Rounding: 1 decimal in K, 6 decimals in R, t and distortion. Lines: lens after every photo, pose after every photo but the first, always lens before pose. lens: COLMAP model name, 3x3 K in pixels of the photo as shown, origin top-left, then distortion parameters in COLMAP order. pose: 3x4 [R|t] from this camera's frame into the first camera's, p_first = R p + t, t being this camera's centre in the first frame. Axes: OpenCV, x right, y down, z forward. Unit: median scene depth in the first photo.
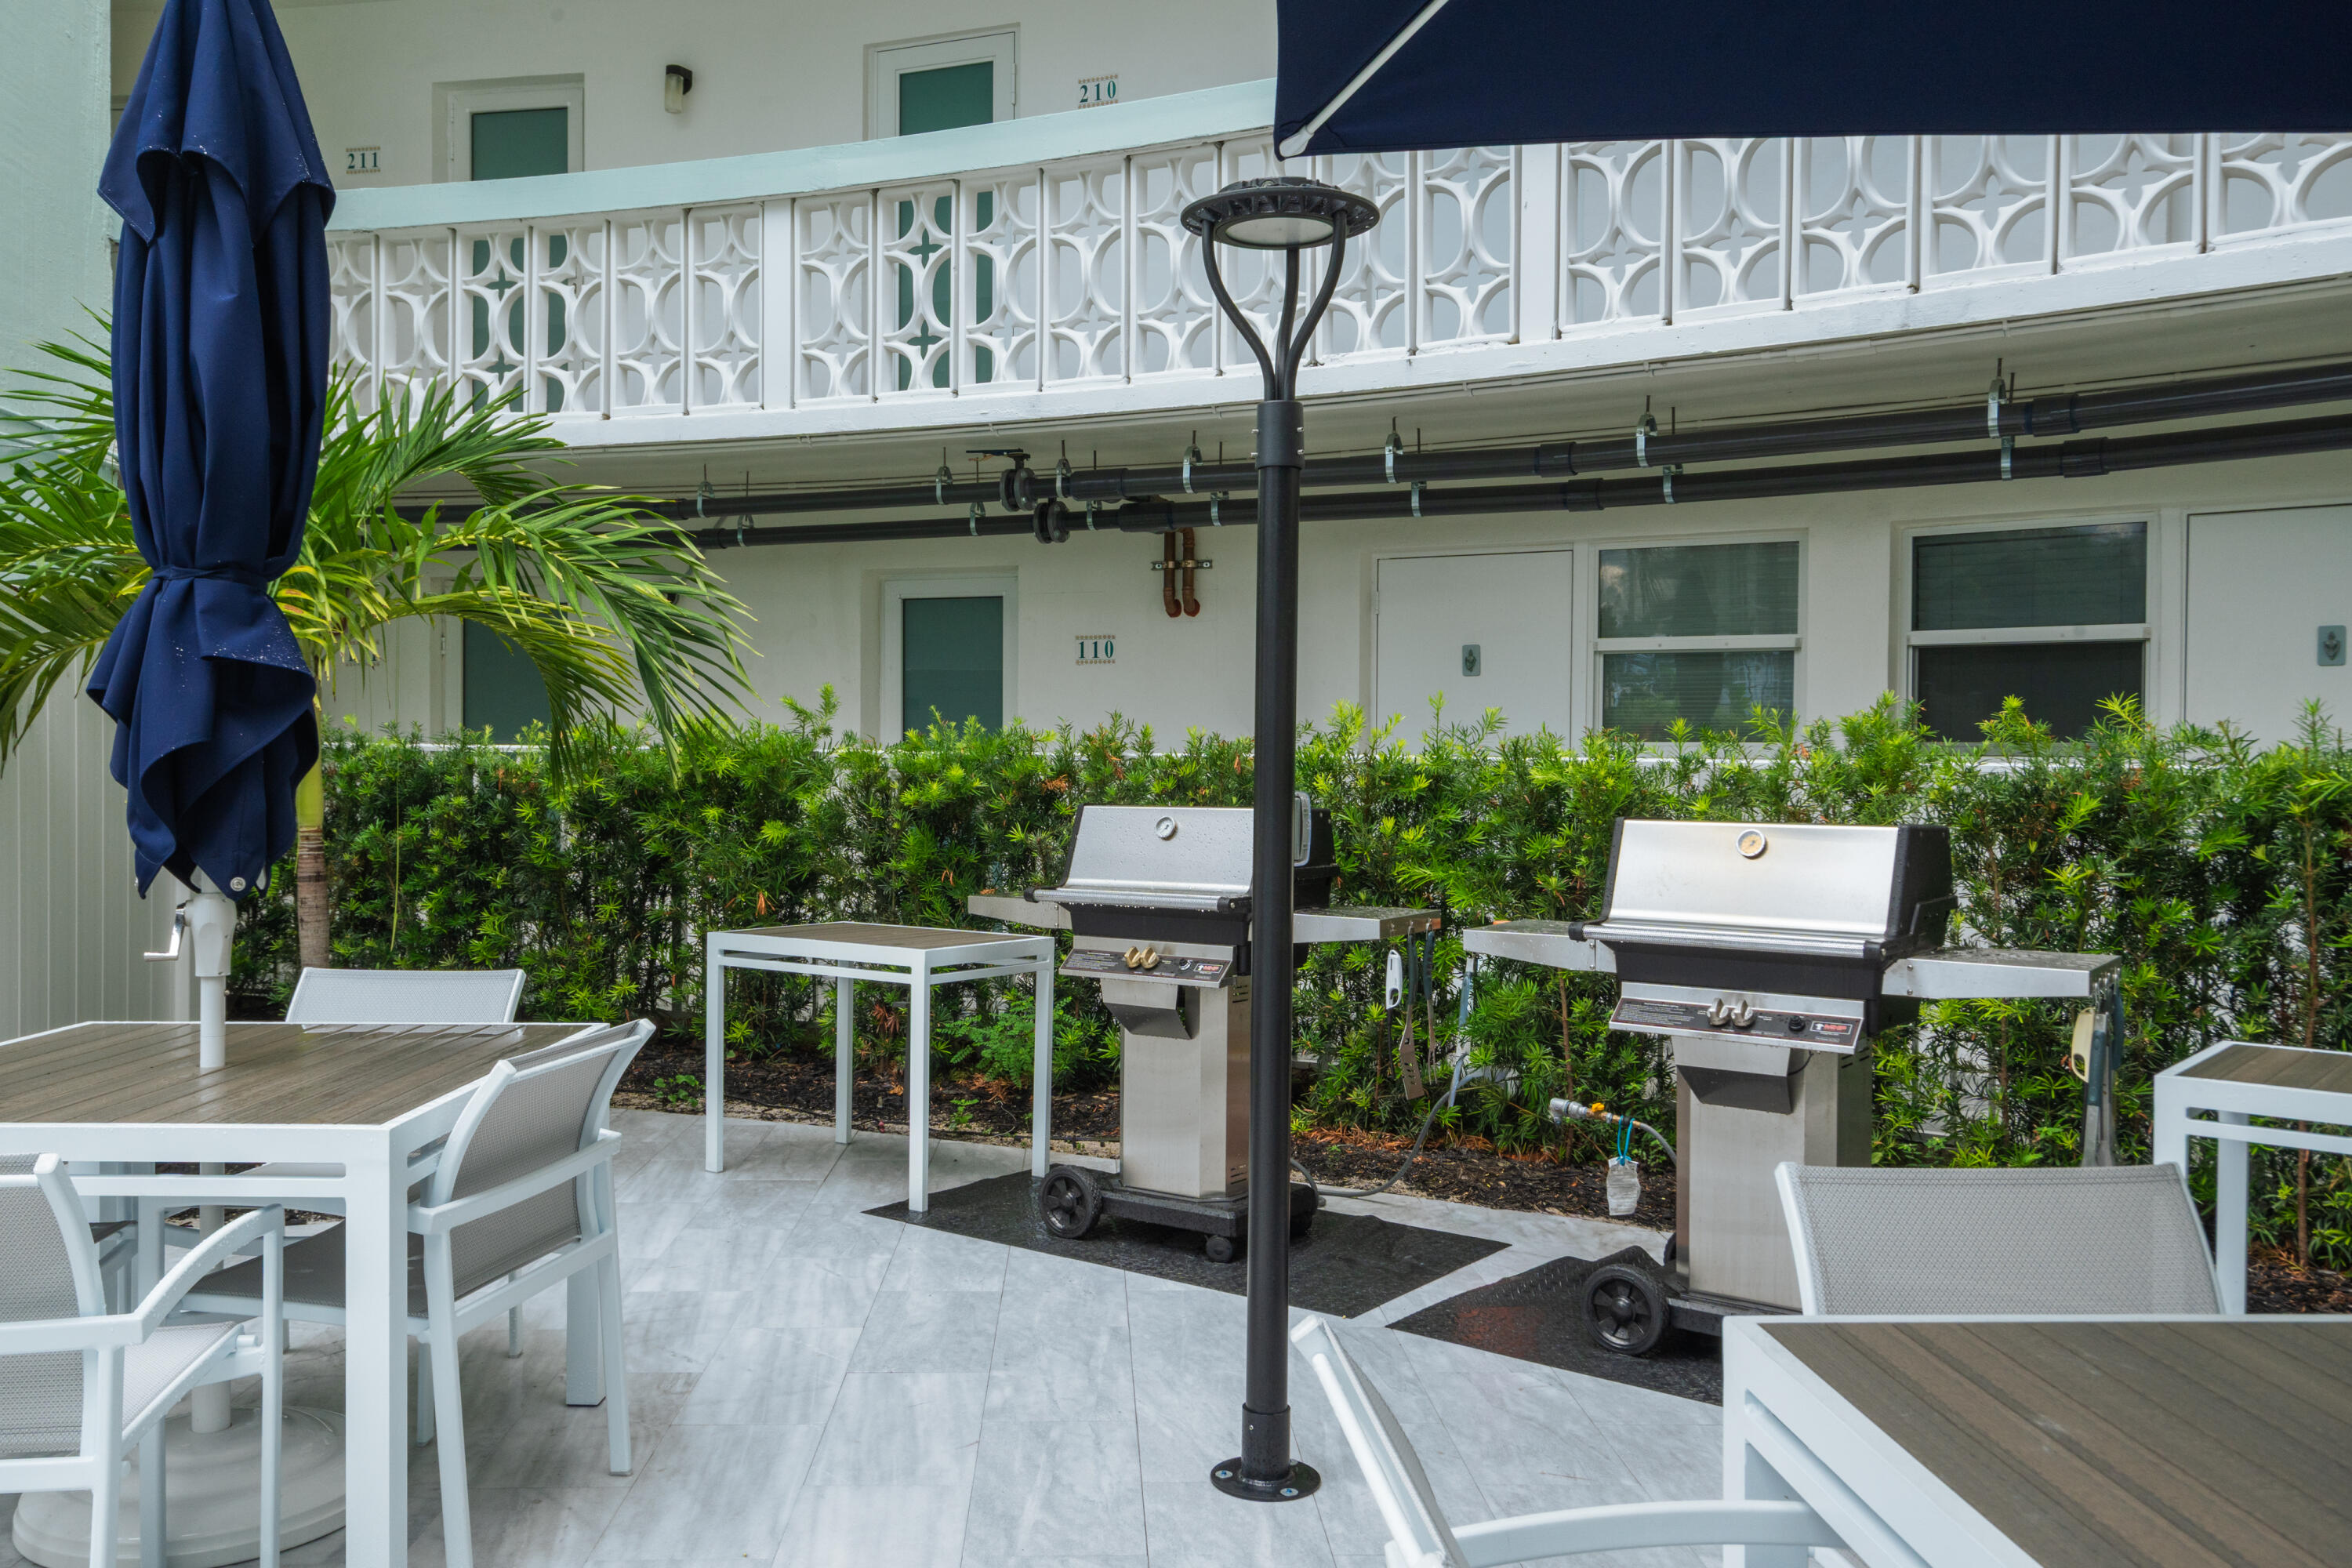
lens RADIAL K [[1799.2, 0, 1170.3], [0, 1799.2, 779.3], [0, 0, 1]] dist [0.010048, 0.002592]
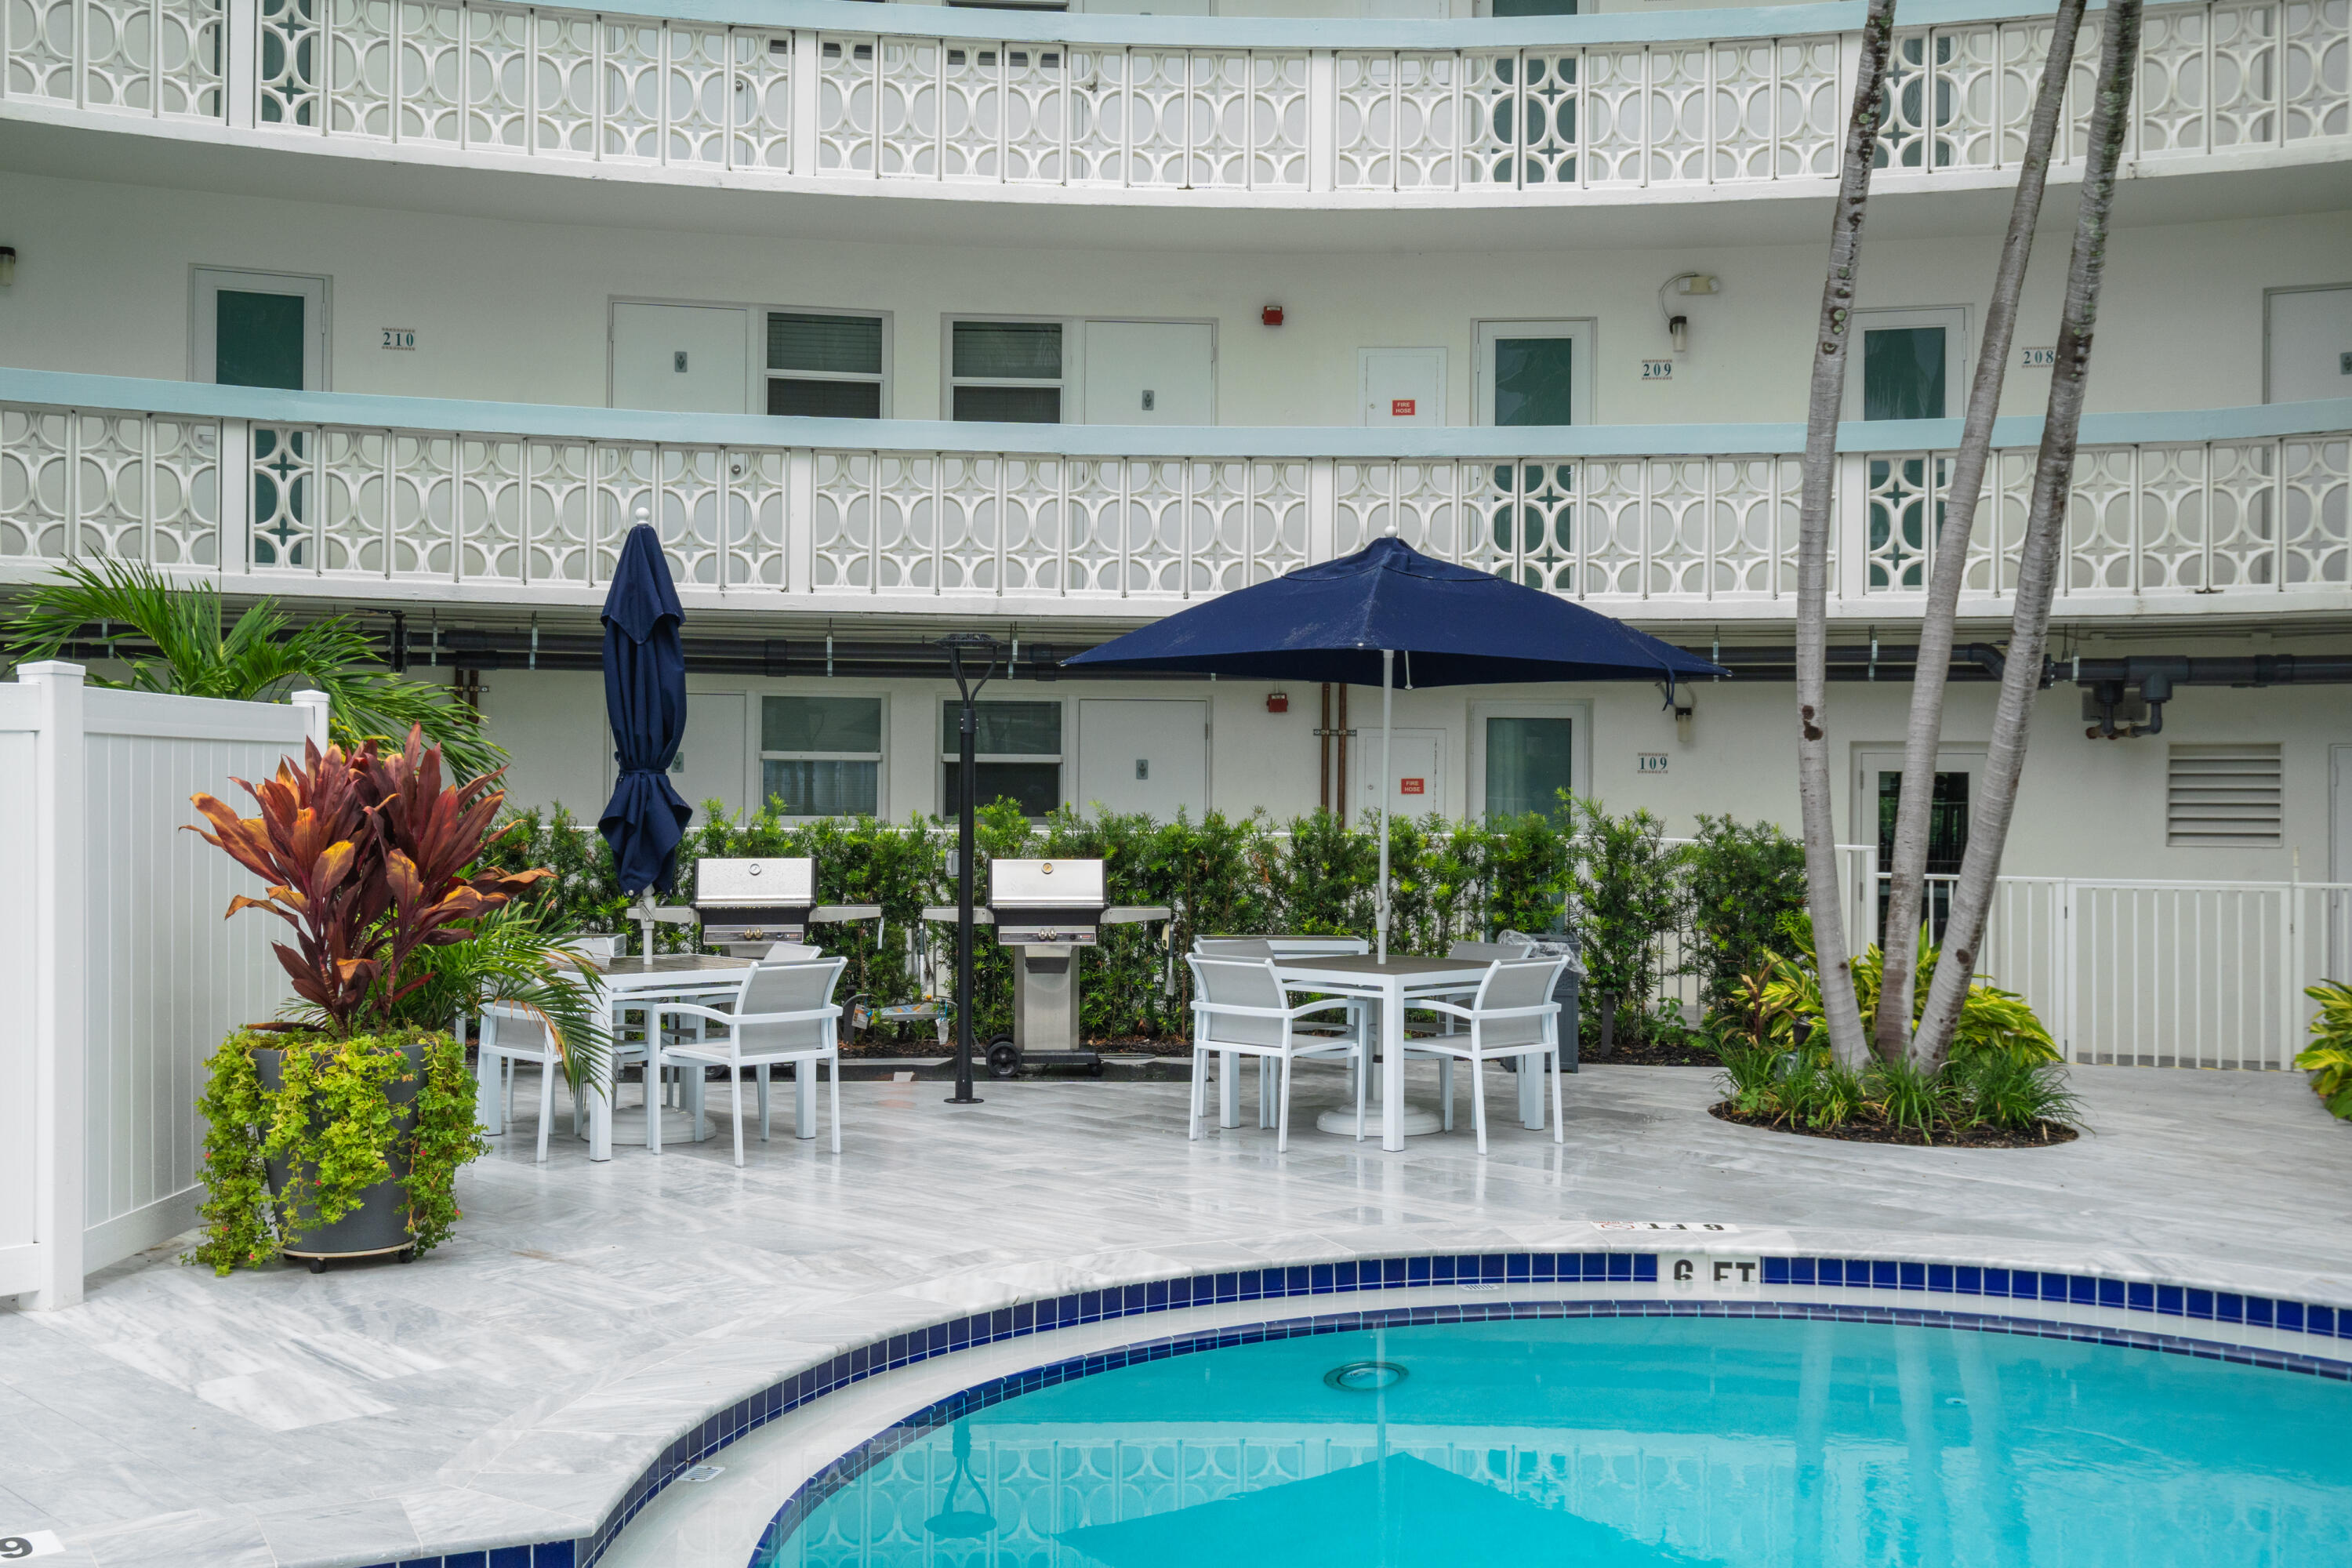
lens RADIAL K [[2406.9, 0, 1175.9], [0, 2406.9, 773.3], [0, 0, 1]] dist [-0.013069, 0.000000]
pose [[0.736260, 0.005046, 0.676680, -1.634307], [0.008211, 0.999832, -0.016390, -0.035714], [-0.676649, 0.017624, 0.736095, -1.431718]]
